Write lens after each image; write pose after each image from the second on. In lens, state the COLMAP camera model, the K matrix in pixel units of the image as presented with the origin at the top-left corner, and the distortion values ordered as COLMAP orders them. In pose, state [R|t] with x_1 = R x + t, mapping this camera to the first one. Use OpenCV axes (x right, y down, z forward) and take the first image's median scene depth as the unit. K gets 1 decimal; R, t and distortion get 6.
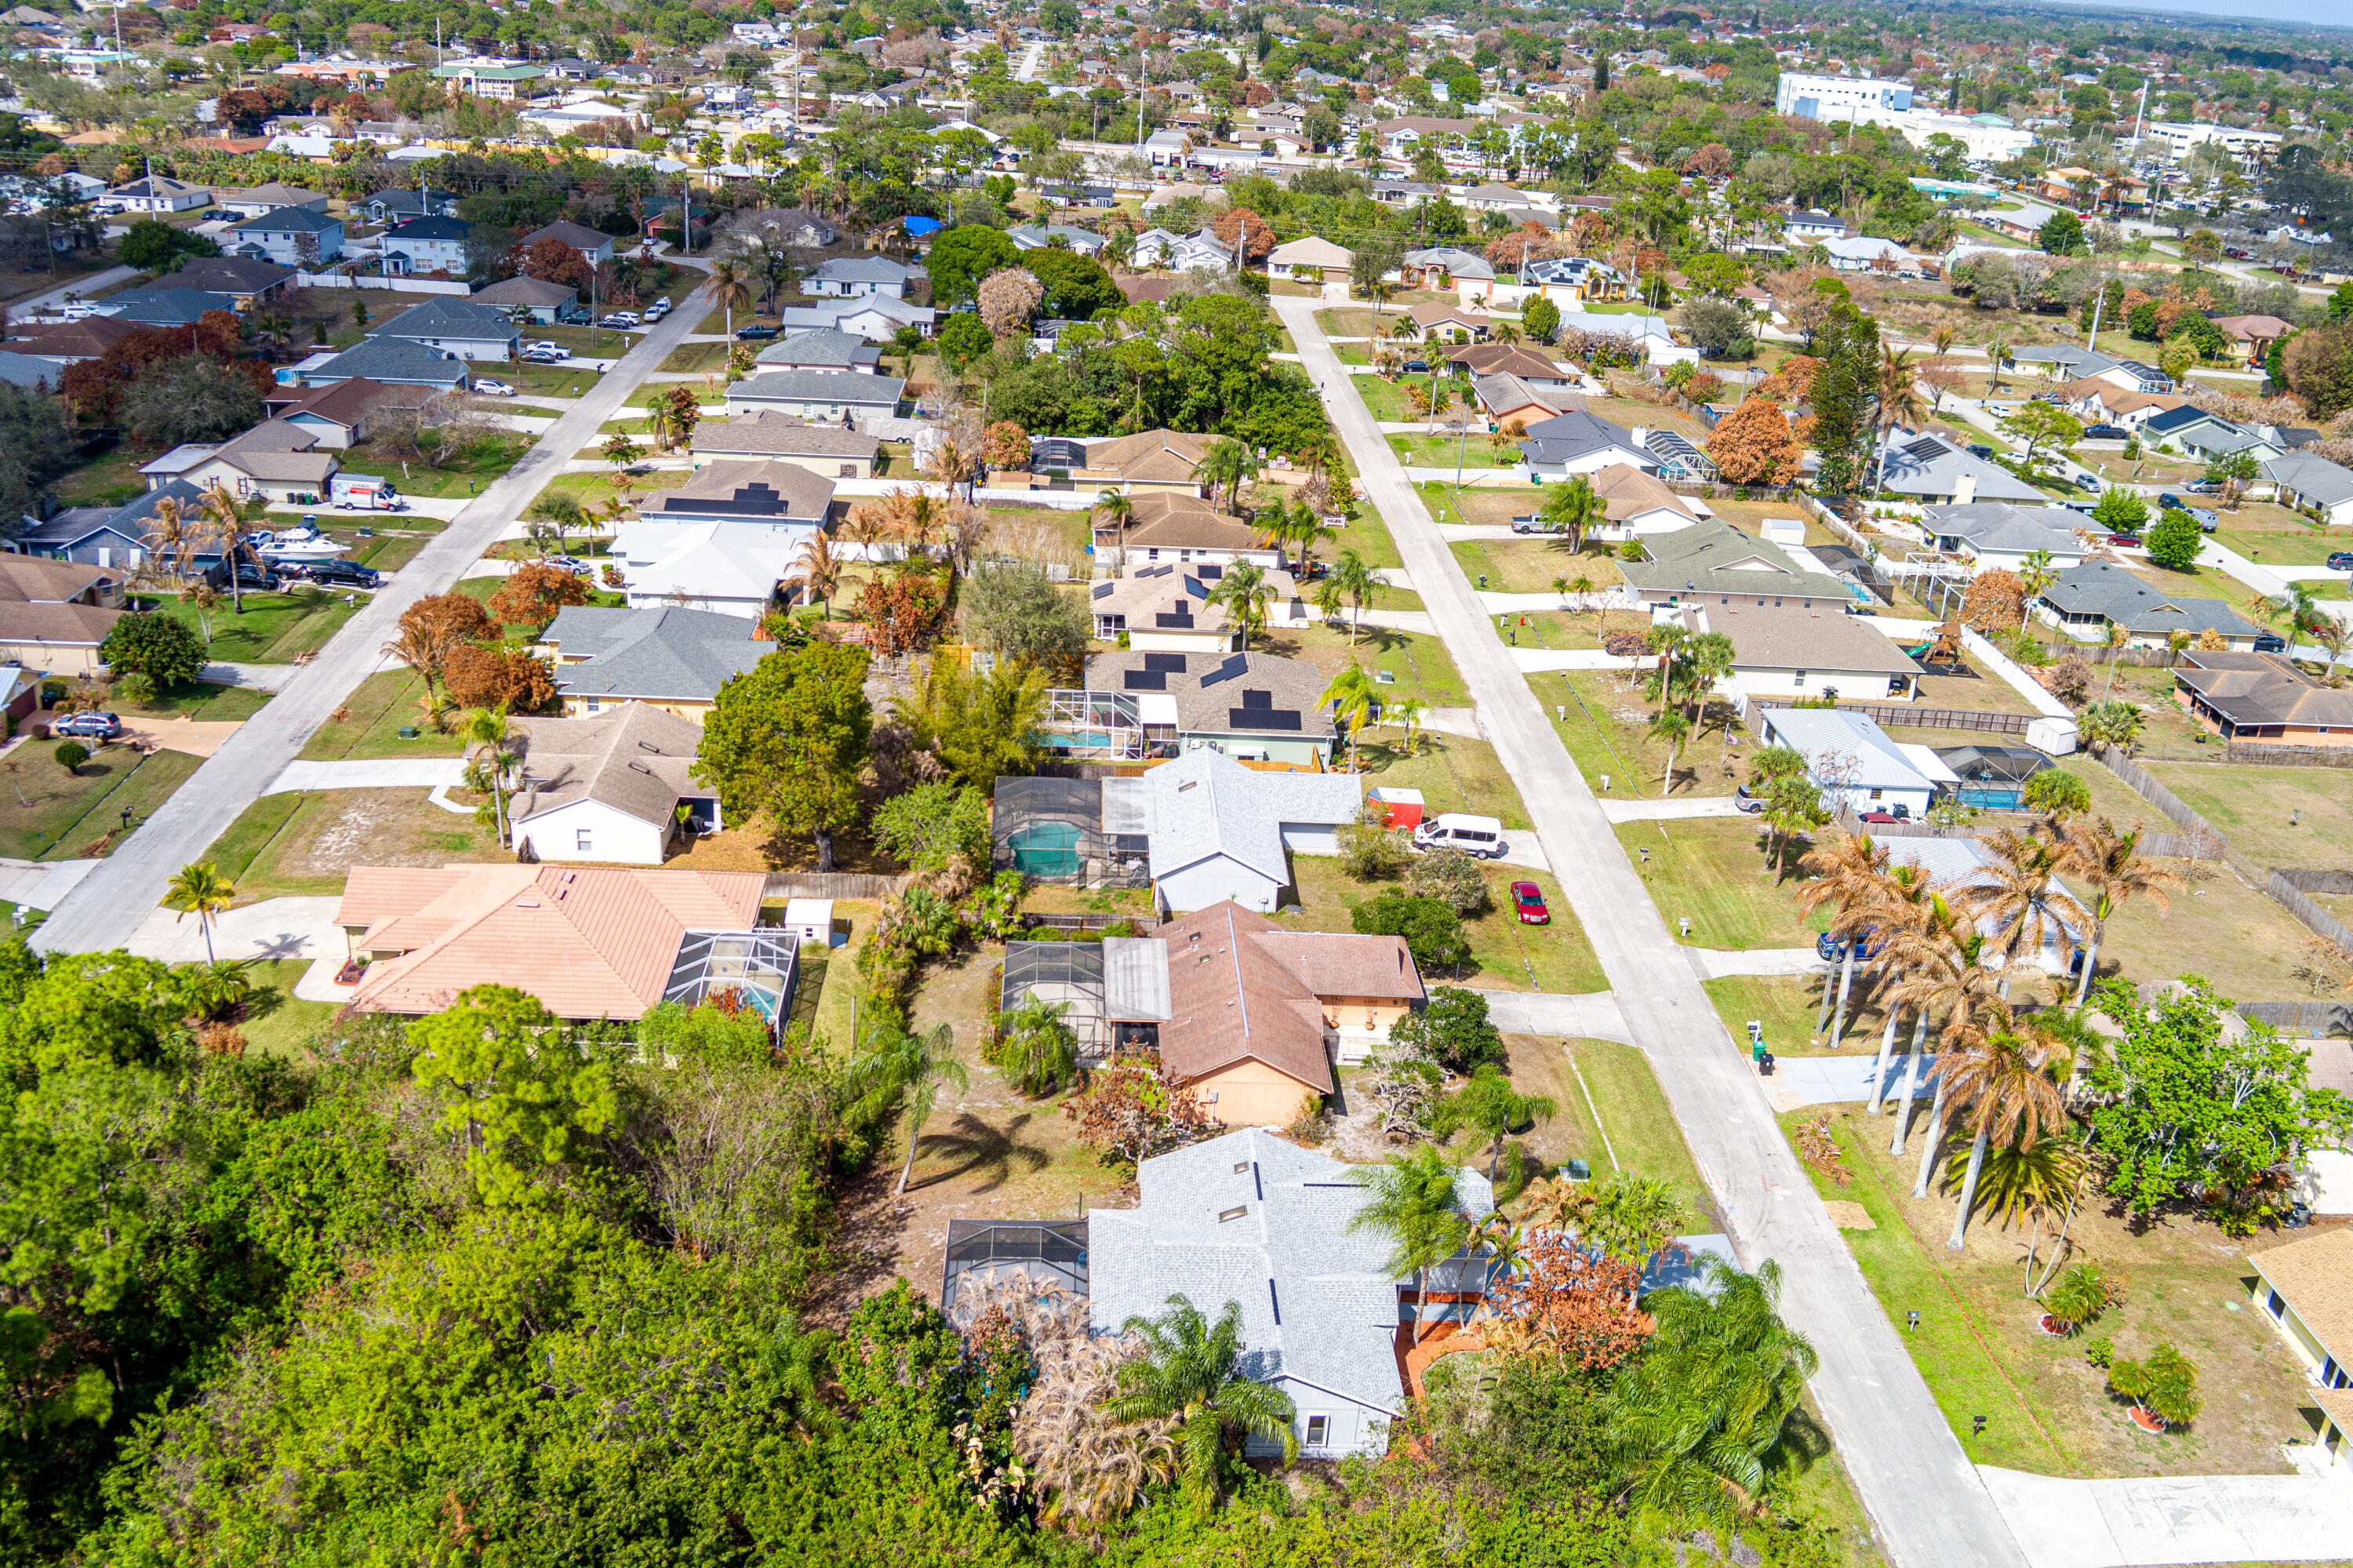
lens RADIAL K [[1911.7, 0, 1175.5], [0, 1911.7, 790.4], [0, 0, 1]] dist [-0.018376, -0.110313]
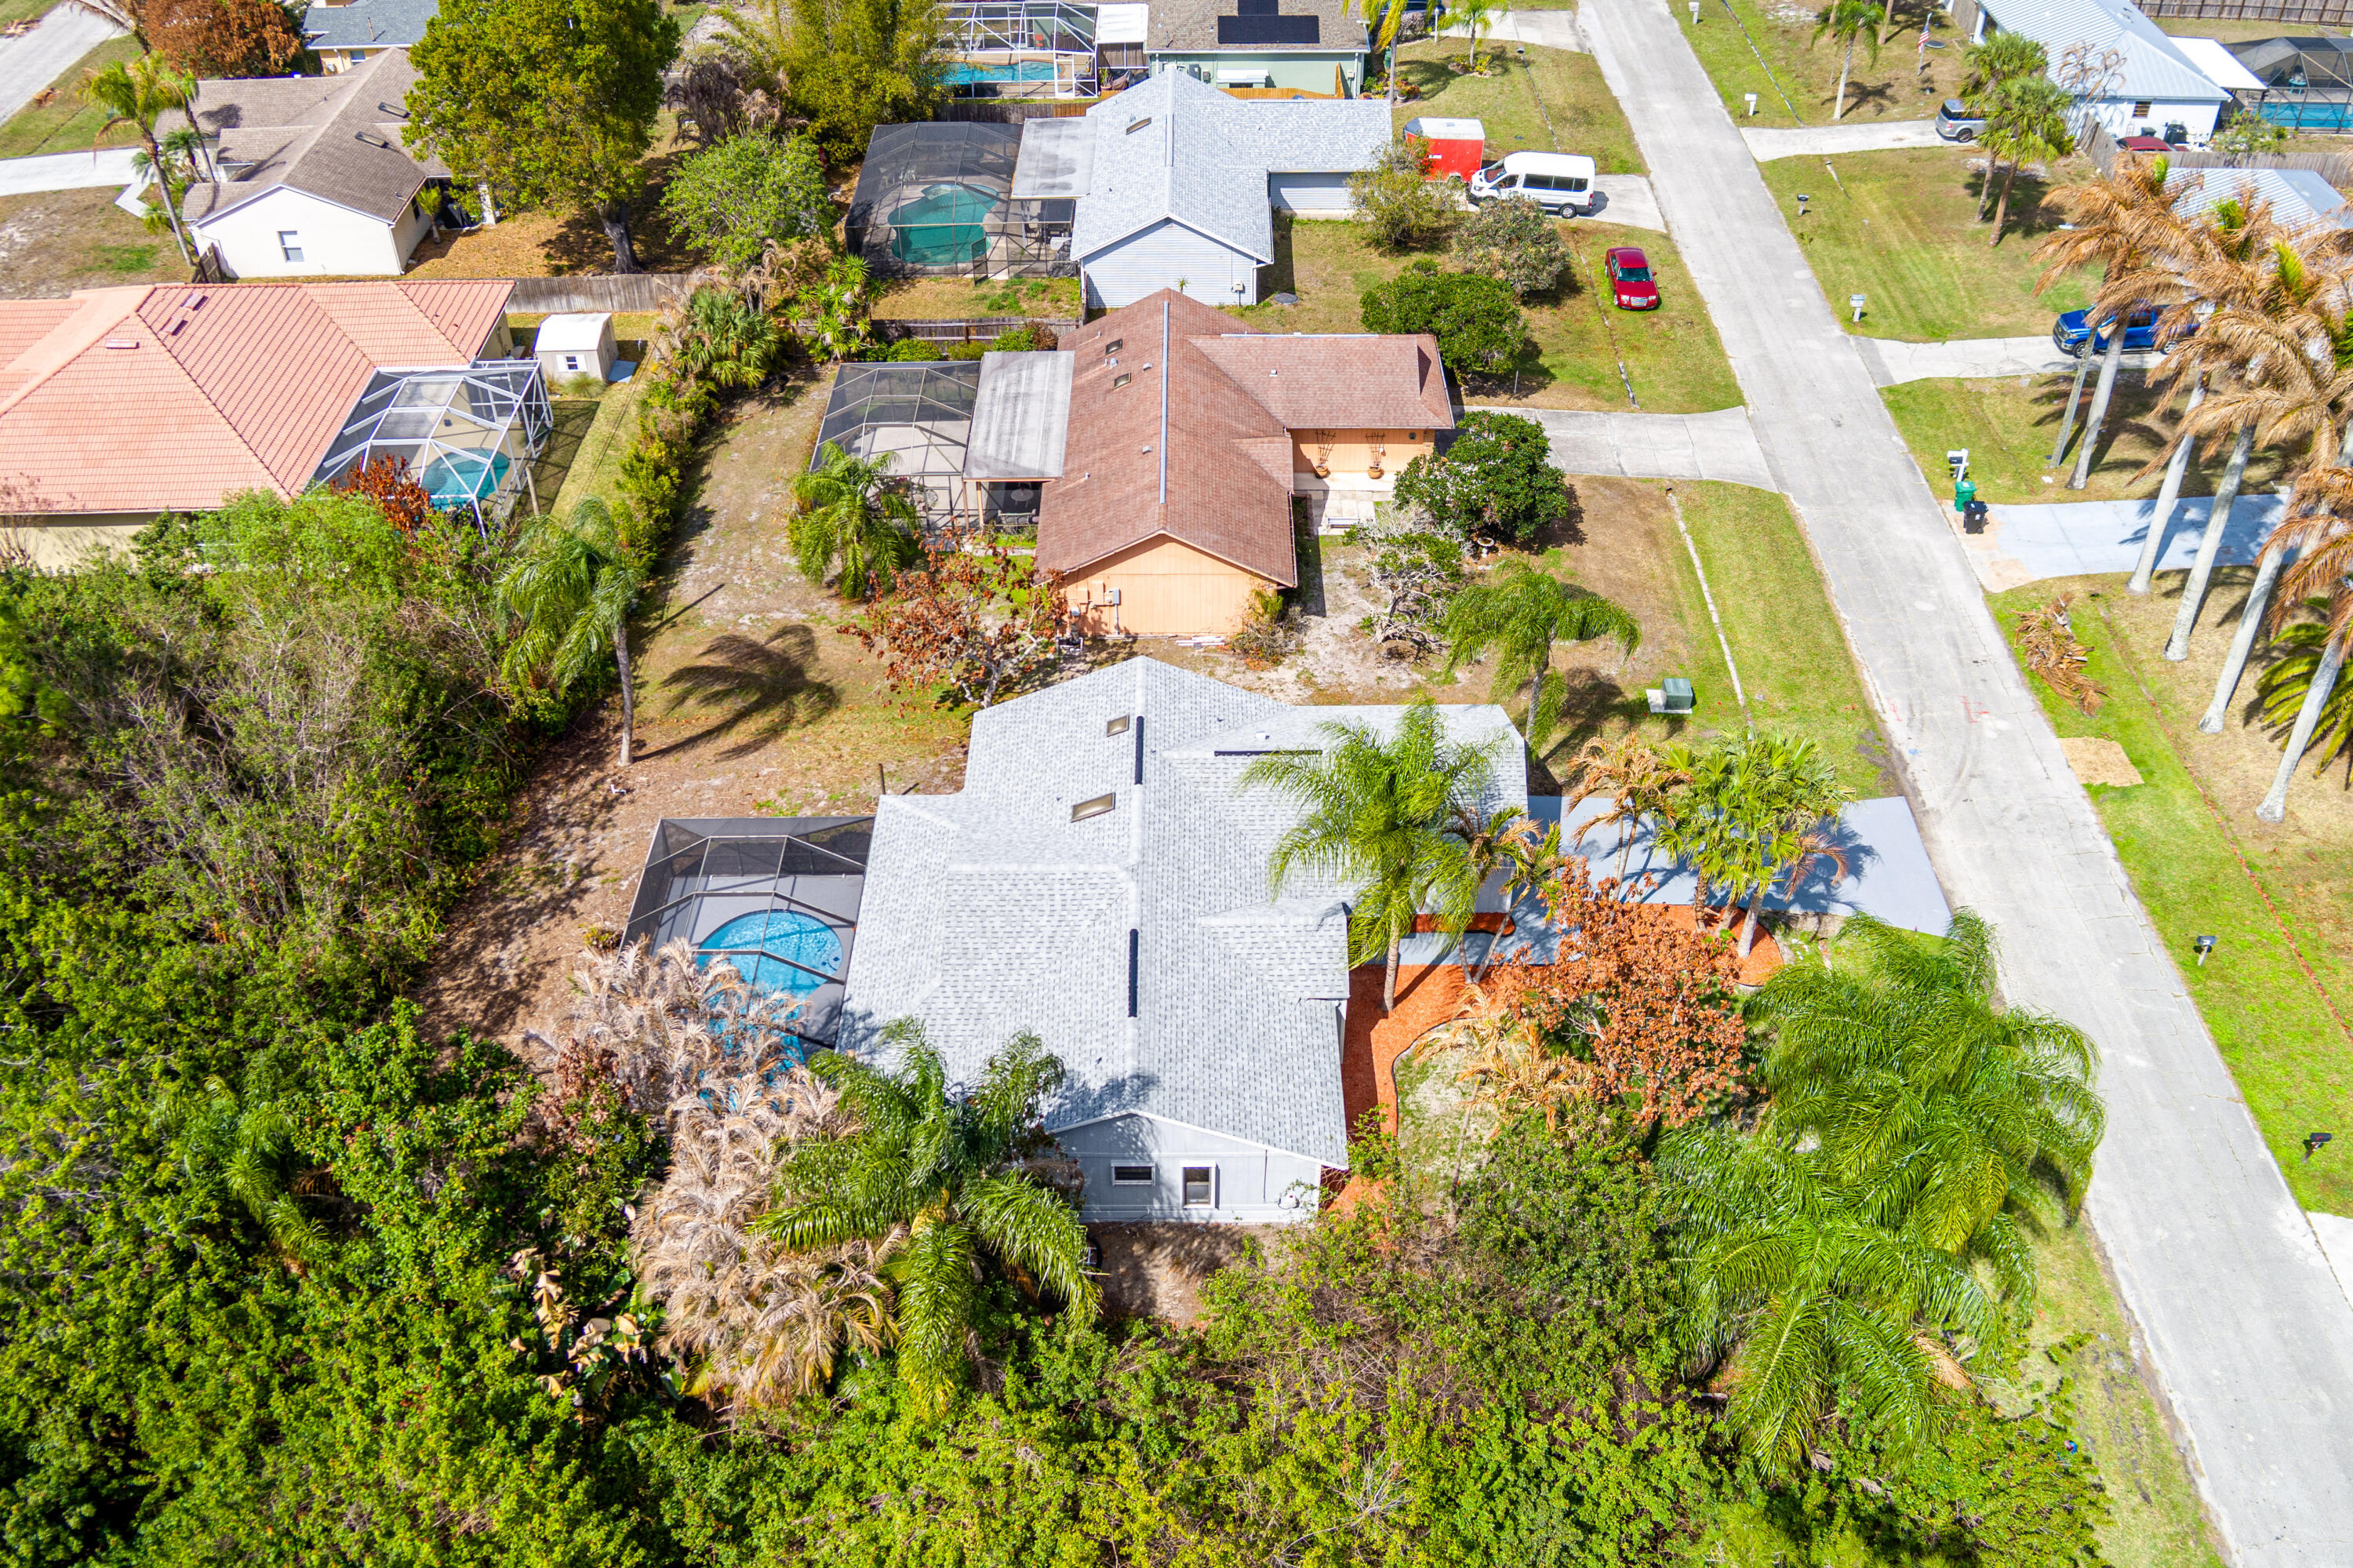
lens RADIAL K [[1895.2, 0, 1168.7], [0, 1895.2, 764.5], [0, 0, 1]] dist [-0.068808, 0.007605]
pose [[0.996418, -0.018045, -0.082622, 0.077264], [0.041551, 0.955377, 0.292452, 0.022681], [0.073658, -0.294837, 0.952704, 0.311881]]
